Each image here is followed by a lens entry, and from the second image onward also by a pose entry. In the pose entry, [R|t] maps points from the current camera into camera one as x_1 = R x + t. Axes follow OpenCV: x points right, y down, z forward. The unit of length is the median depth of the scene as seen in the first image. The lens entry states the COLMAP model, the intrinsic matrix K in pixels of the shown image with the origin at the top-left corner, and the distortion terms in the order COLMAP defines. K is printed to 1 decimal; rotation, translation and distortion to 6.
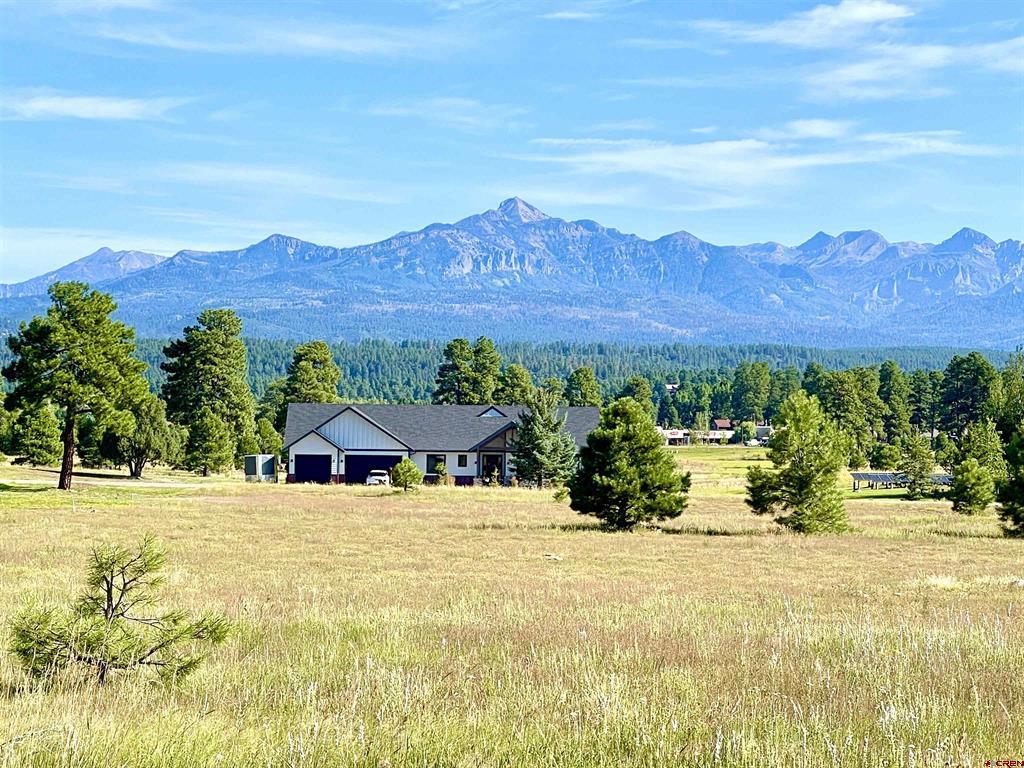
lens RADIAL K [[2898.3, 0, 514.3], [0, 2898.3, 379.0], [0, 0, 1]] dist [0.150150, 0.000000]
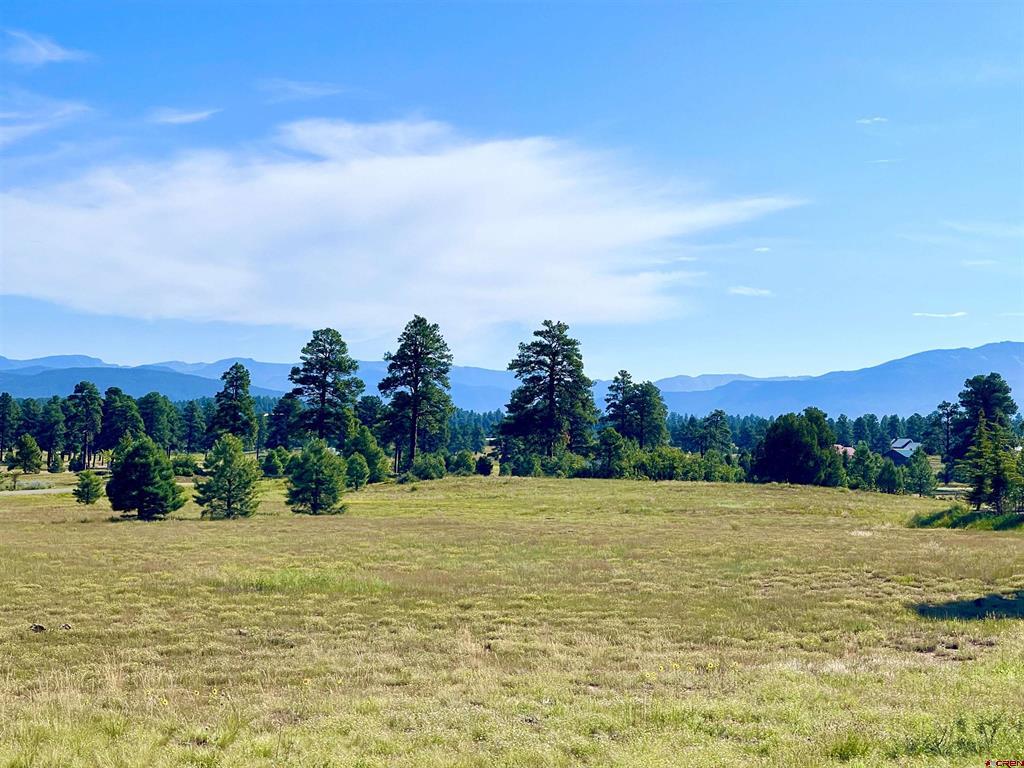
lens RADIAL K [[1910.0, 0, 514.1], [0, 1910.0, 380.2], [0, 0, 1]] dist [0.224807, 0.000000]
pose [[0.677418, 0.015302, 0.735439, -0.196181], [-0.009776, 0.999883, -0.011799, -0.005017], [-0.735533, 0.000803, 0.677488, 0.033573]]
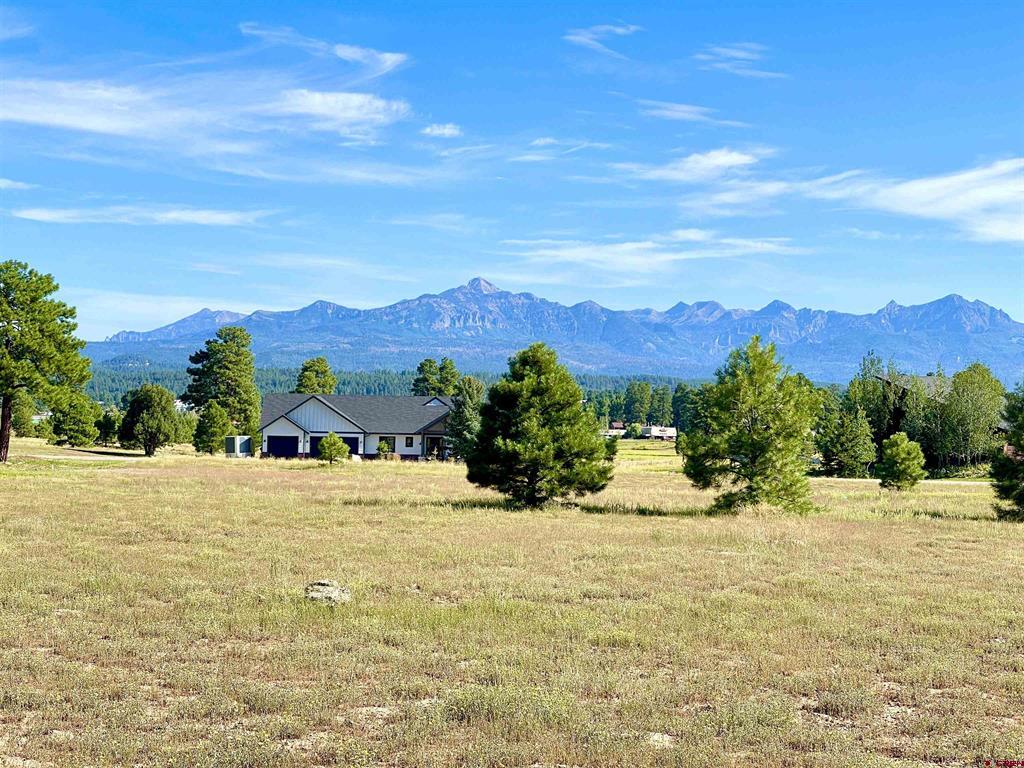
lens RADIAL K [[1910.0, 0, 515.5], [0, 1910.0, 377.2], [0, 0, 1]] dist [0.224807, 0.000000]
pose [[0.999782, 0.007276, 0.019560, 0.006976], [-0.007062, 0.999915, -0.011000, 0.006879], [-0.019638, 0.010859, 0.999748, 0.147837]]
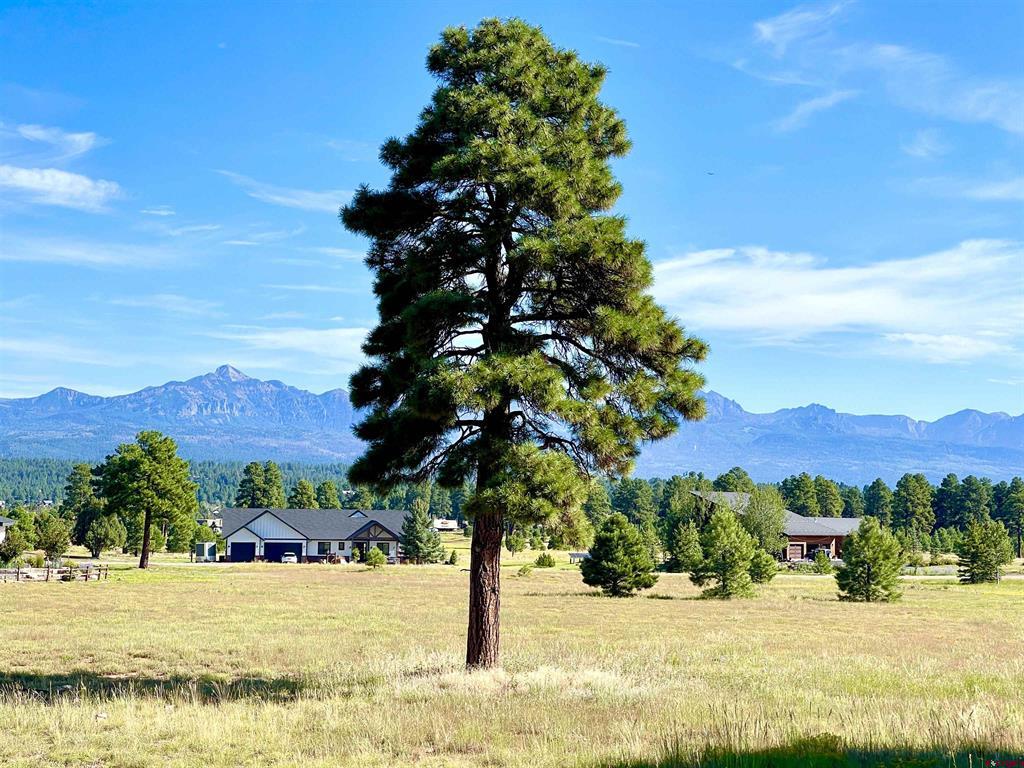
lens RADIAL K [[1910.0, 0, 509.3], [0, 1910.0, 401.6], [0, 0, 1]] dist [0.224807, 0.000000]
pose [[0.988324, 0.012217, 0.151875, -0.058209], [-0.005505, 0.998993, -0.044535, -0.002471], [-0.152266, 0.043179, 0.987396, -0.012564]]
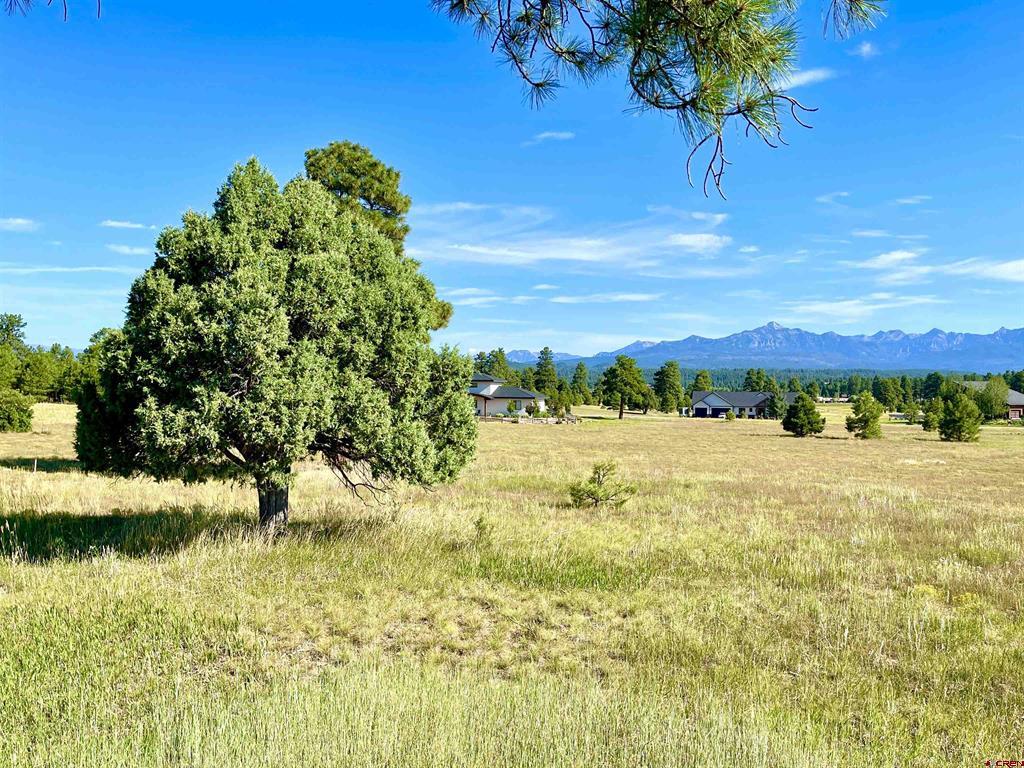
lens RADIAL K [[898.6, 0, 504.2], [0, 898.6, 391.3], [0, 0, 1]] dist [0.065087, -0.062711]
pose [[0.958678, -0.000693, -0.284494, 0.002728], [0.003947, 0.999933, 0.010866, -0.002069], [0.284467, -0.011540, 0.958616, 0.002814]]
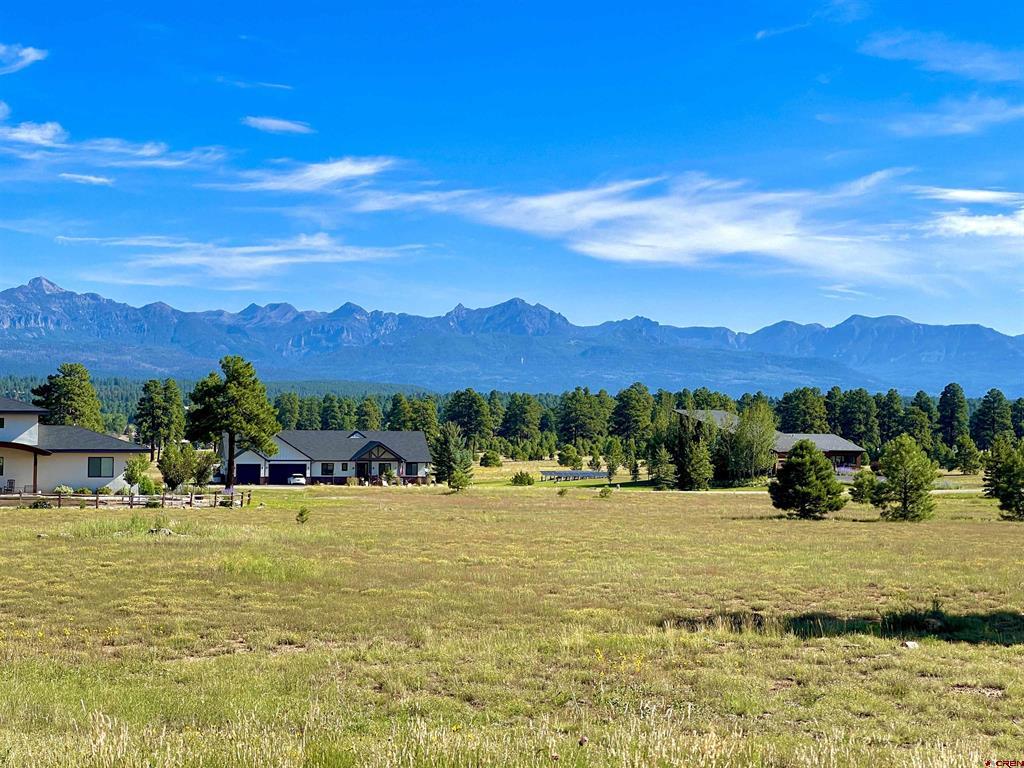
lens RADIAL K [[1910.0, 0, 511.0], [0, 1910.0, 387.0], [0, 0, 1]] dist [0.224807, 0.000000]
pose [[0.970785, 0.000657, 0.239950, -0.121716], [0.001071, 0.999974, -0.007072, -0.004835], [-0.239949, 0.007122, 0.970759, -0.006673]]
